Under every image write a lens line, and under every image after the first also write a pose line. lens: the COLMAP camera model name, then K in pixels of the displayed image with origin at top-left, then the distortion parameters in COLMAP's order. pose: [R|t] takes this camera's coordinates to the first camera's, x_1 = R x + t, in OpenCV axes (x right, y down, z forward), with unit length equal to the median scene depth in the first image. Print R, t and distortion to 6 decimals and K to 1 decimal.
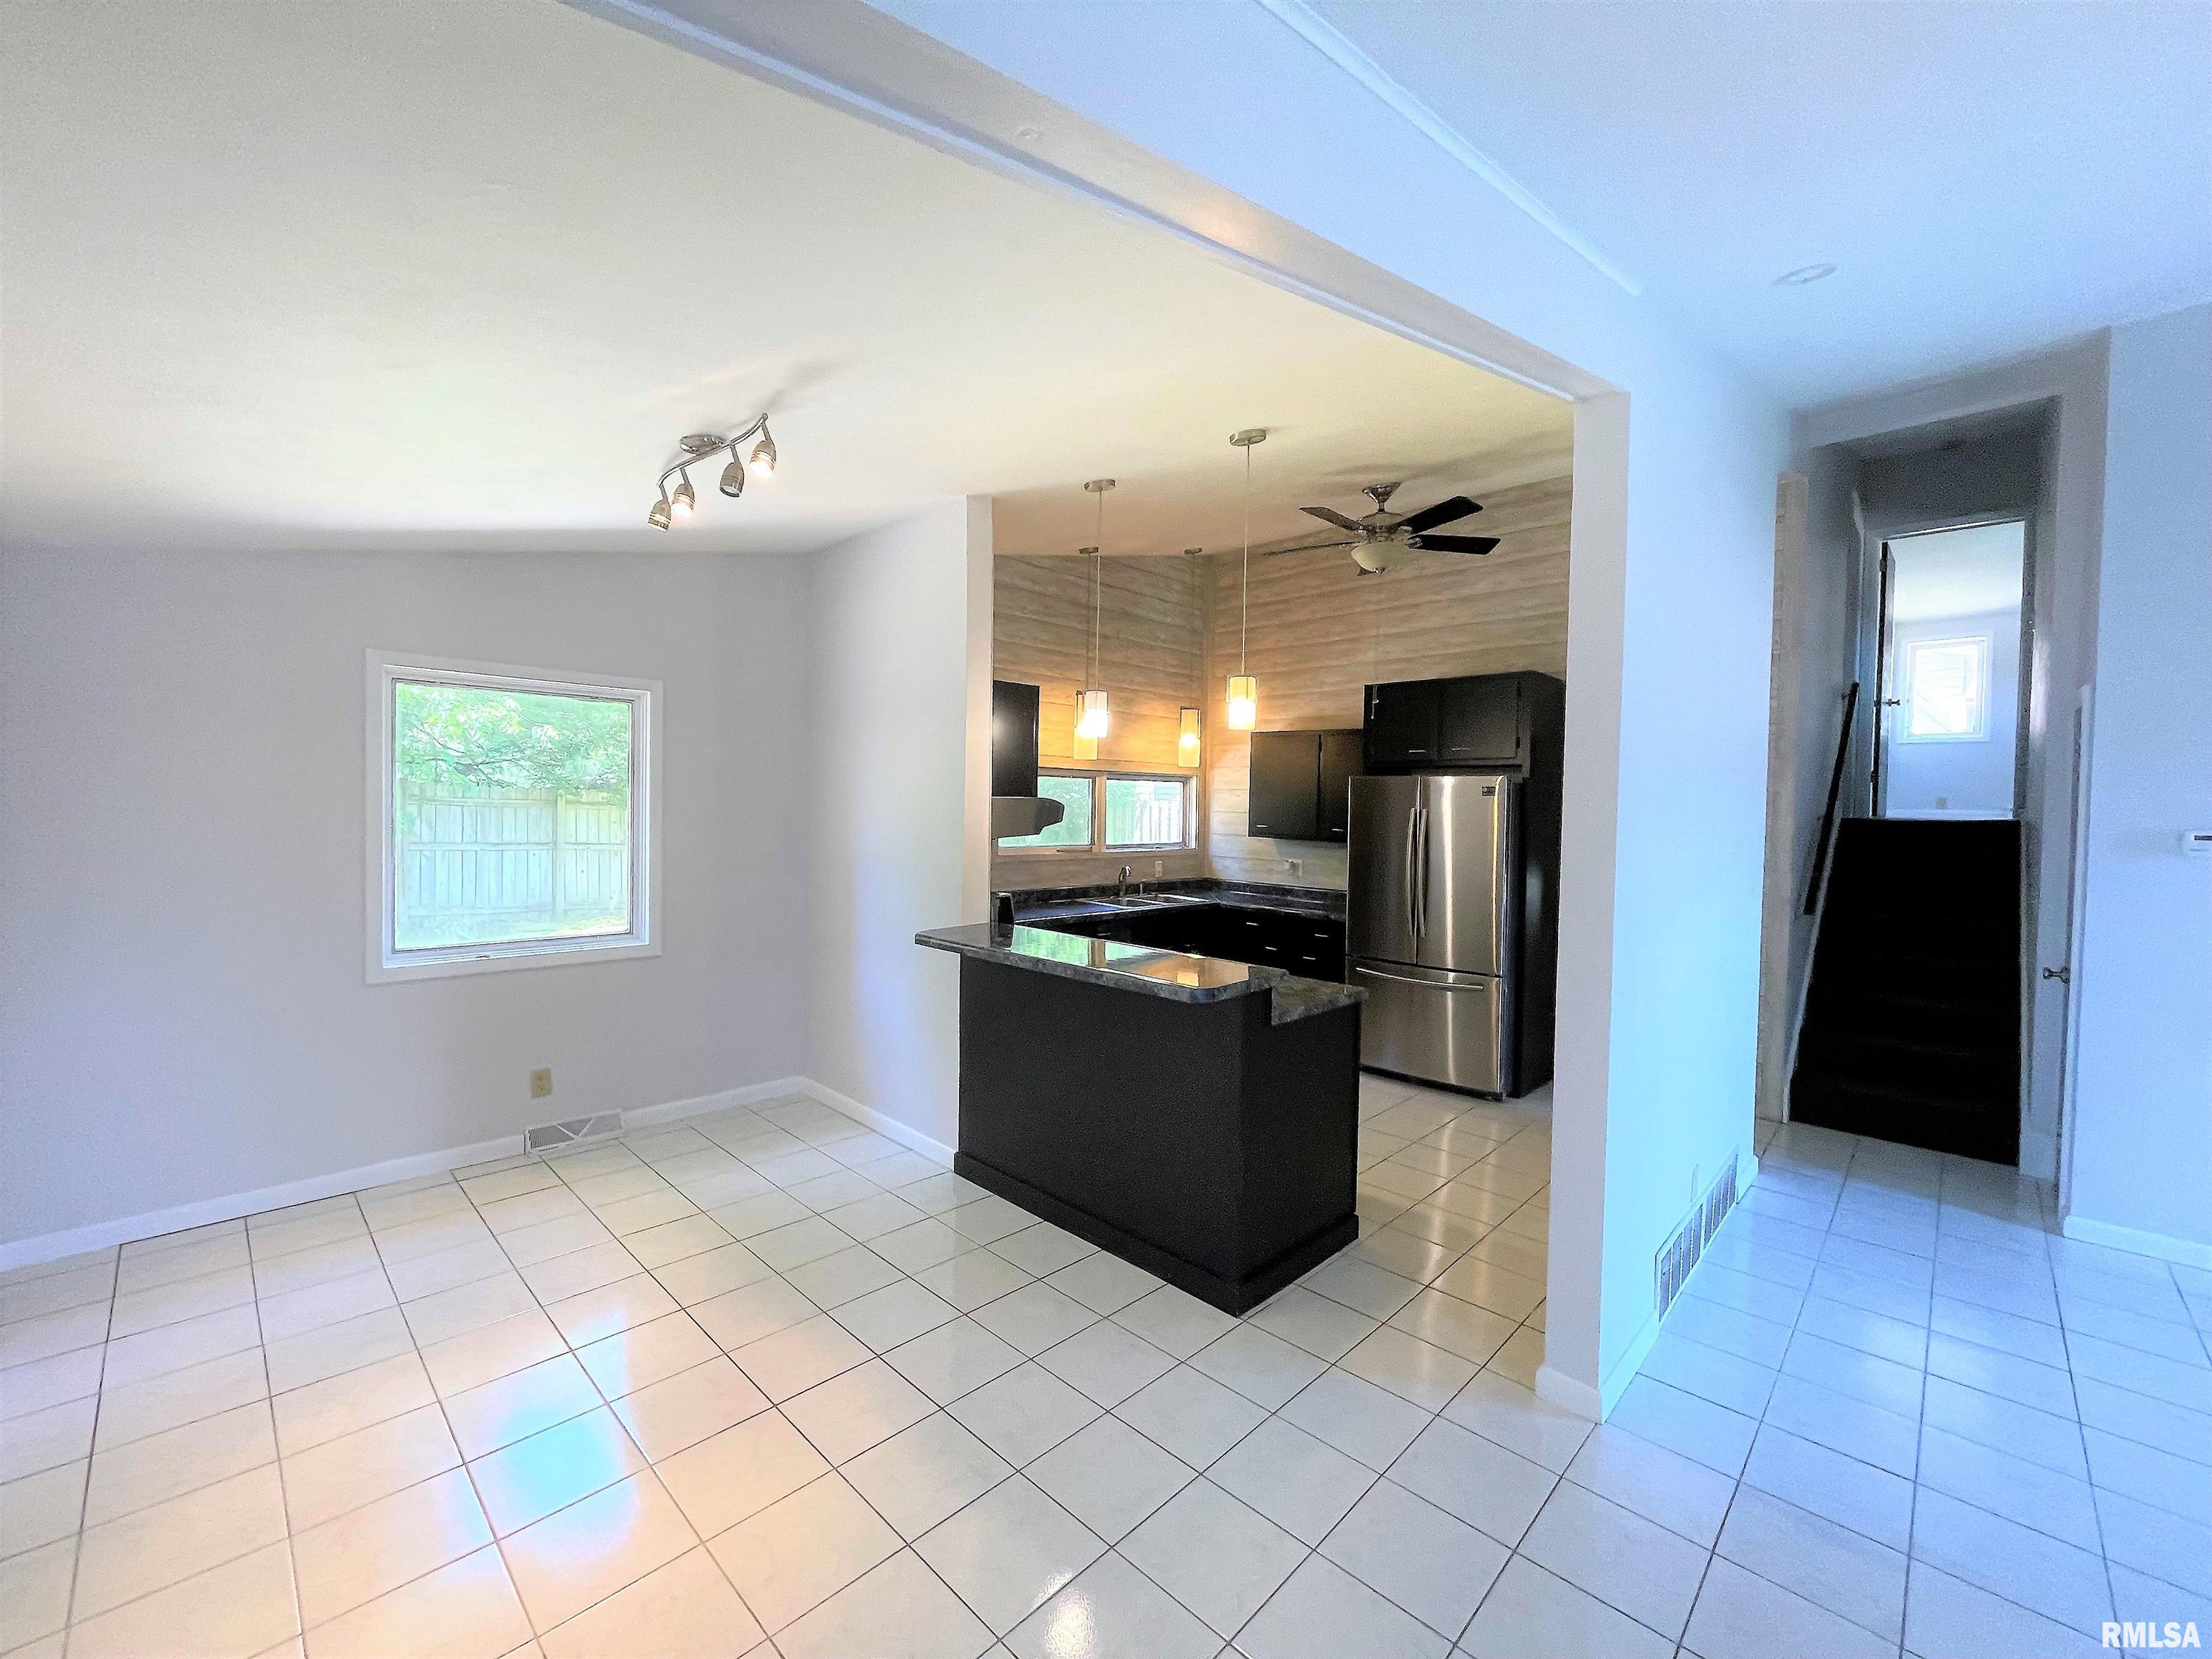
lens RADIAL K [[892.0, 0, 1097.9], [0, 892.0, 827.7], [0, 0, 1]] dist [-0.001310, -0.000309]
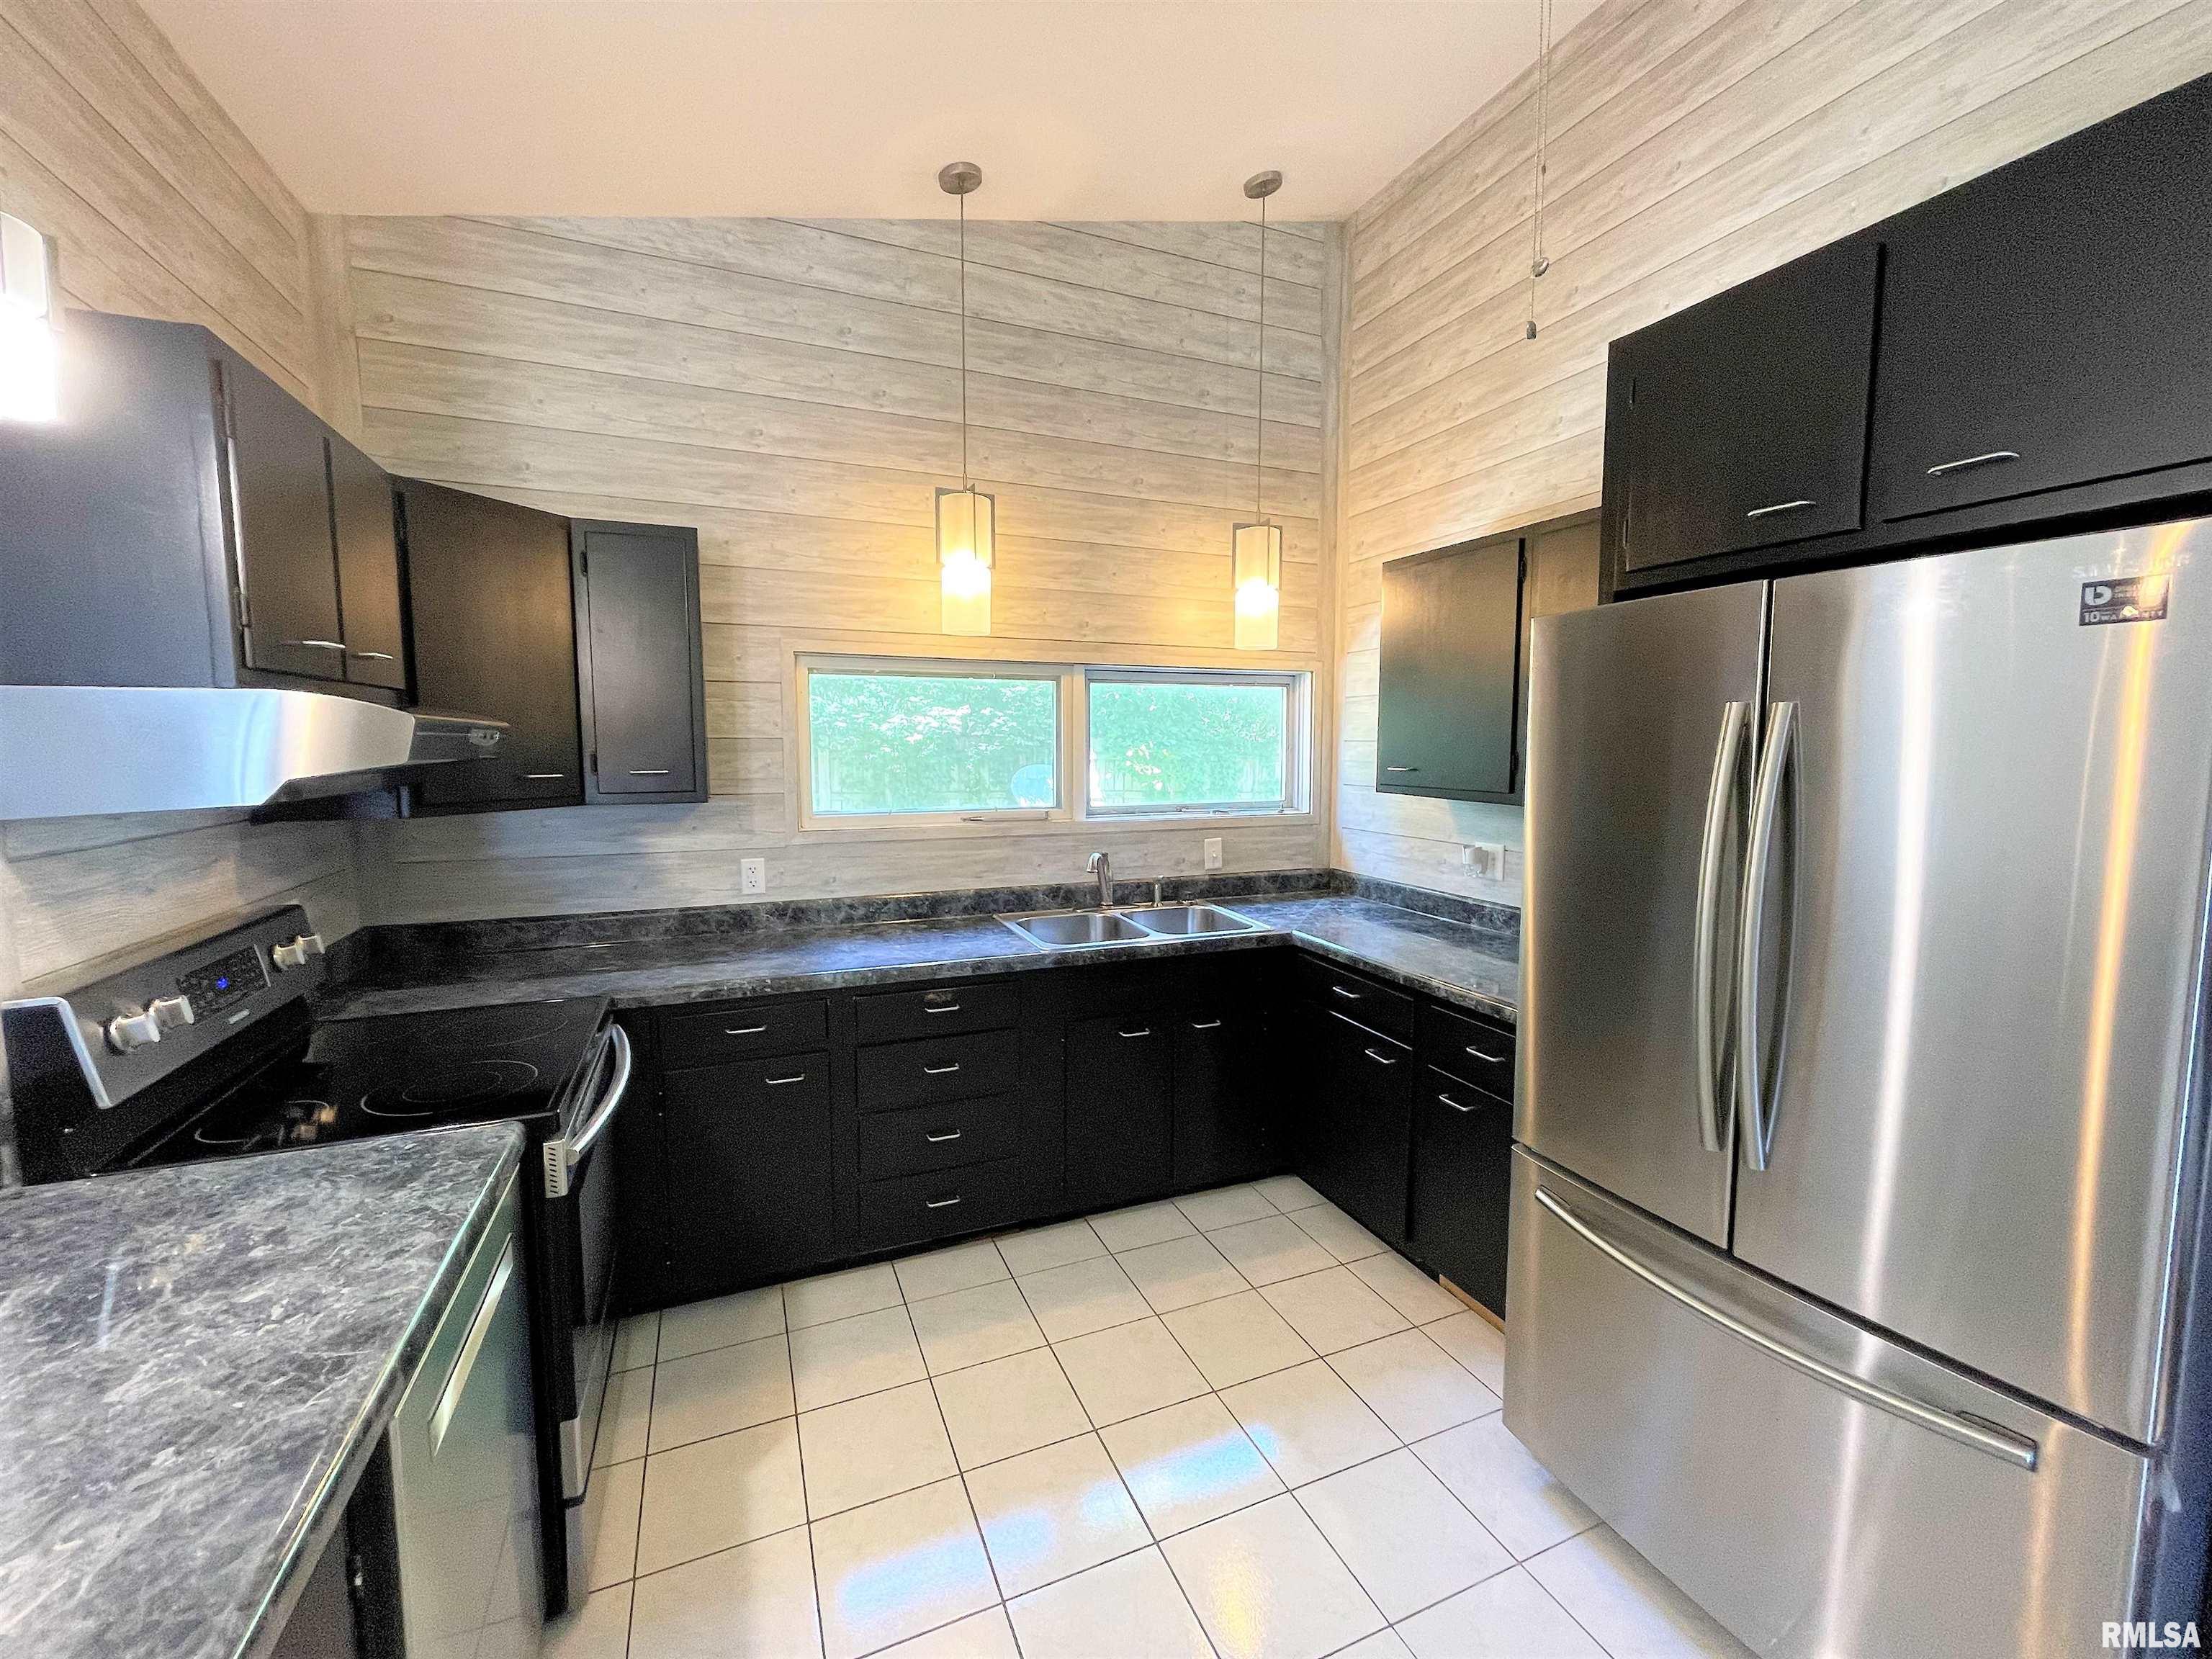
lens RADIAL K [[892.0, 0, 1105.6], [0, 892.0, 824.4], [0, 0, 1]] dist [-0.001310, -0.000309]
pose [[0.923728, 0.017250, -0.382661, 0.221626], [0.006331, 0.998162, 0.060278, -0.002183], [0.382997, -0.058103, 0.921920, 0.528515]]
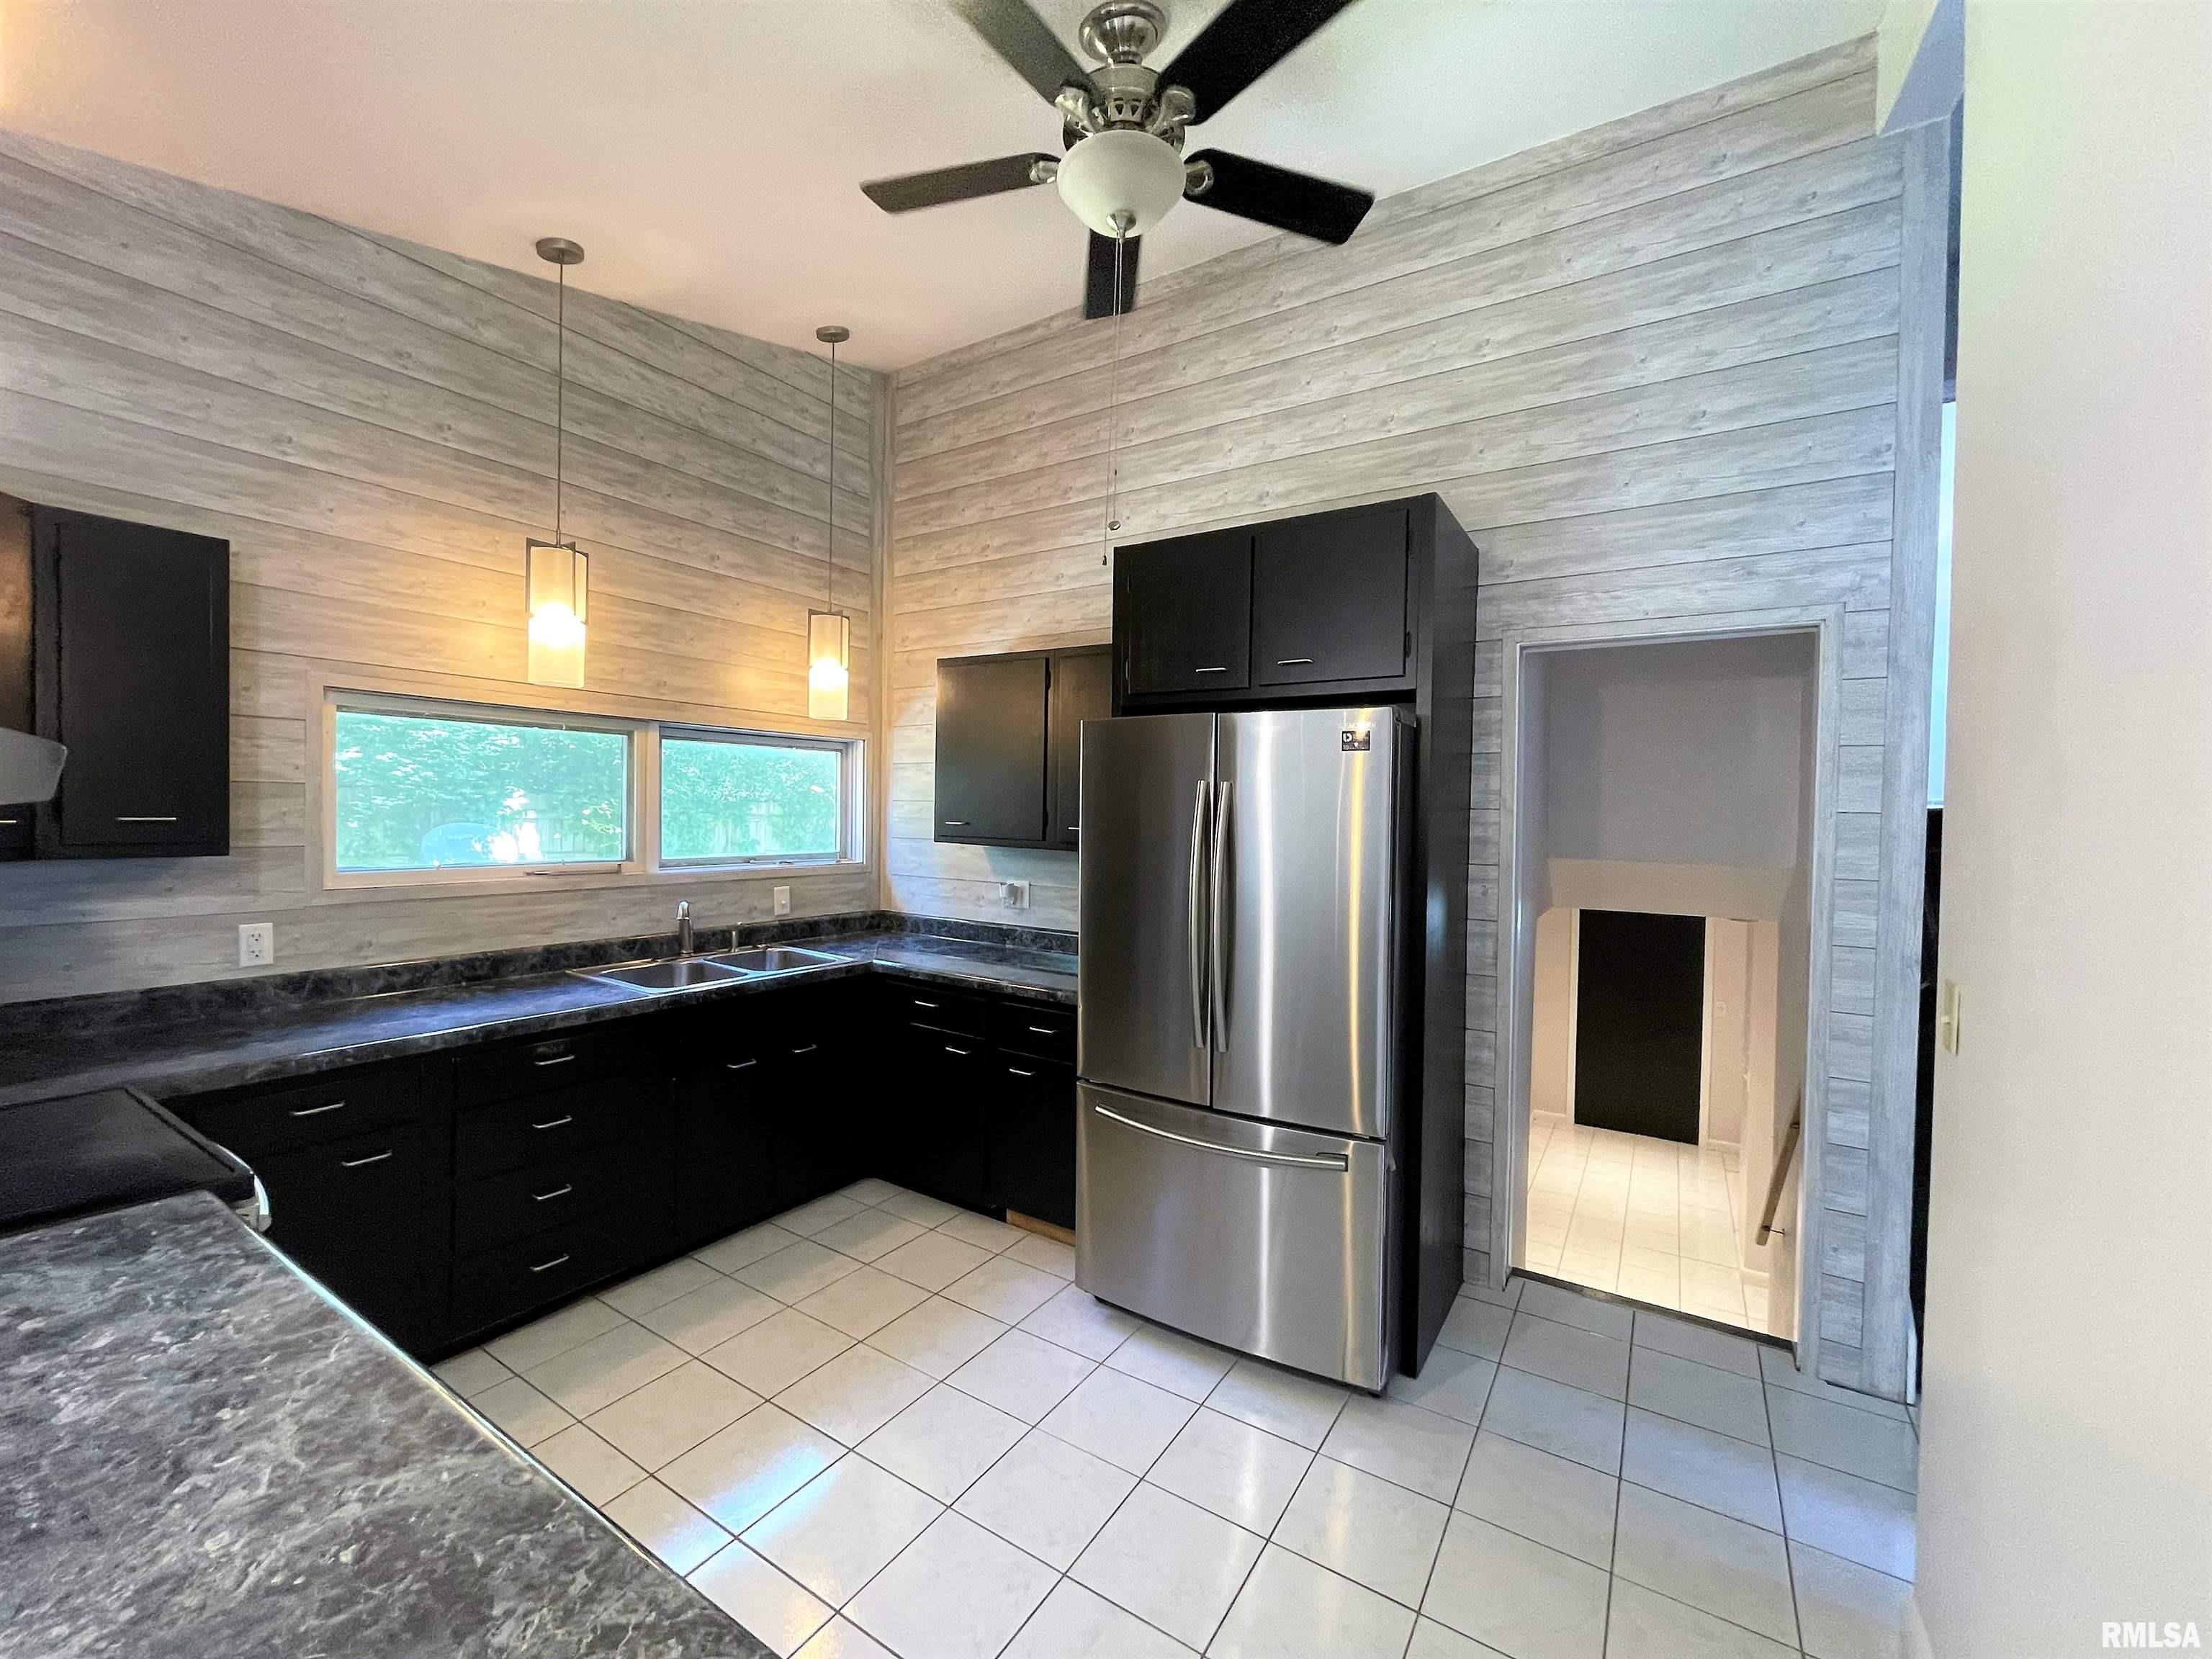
lens RADIAL K [[892.0, 0, 1101.8], [0, 892.0, 826.5], [0, 0, 1]] dist [-0.001310, -0.000309]
pose [[0.979033, -0.004353, 0.203656, 0.161253], [0.005265, 0.999978, -0.003933, 0.002826], [-0.203635, 0.004923, 0.979035, 0.428327]]
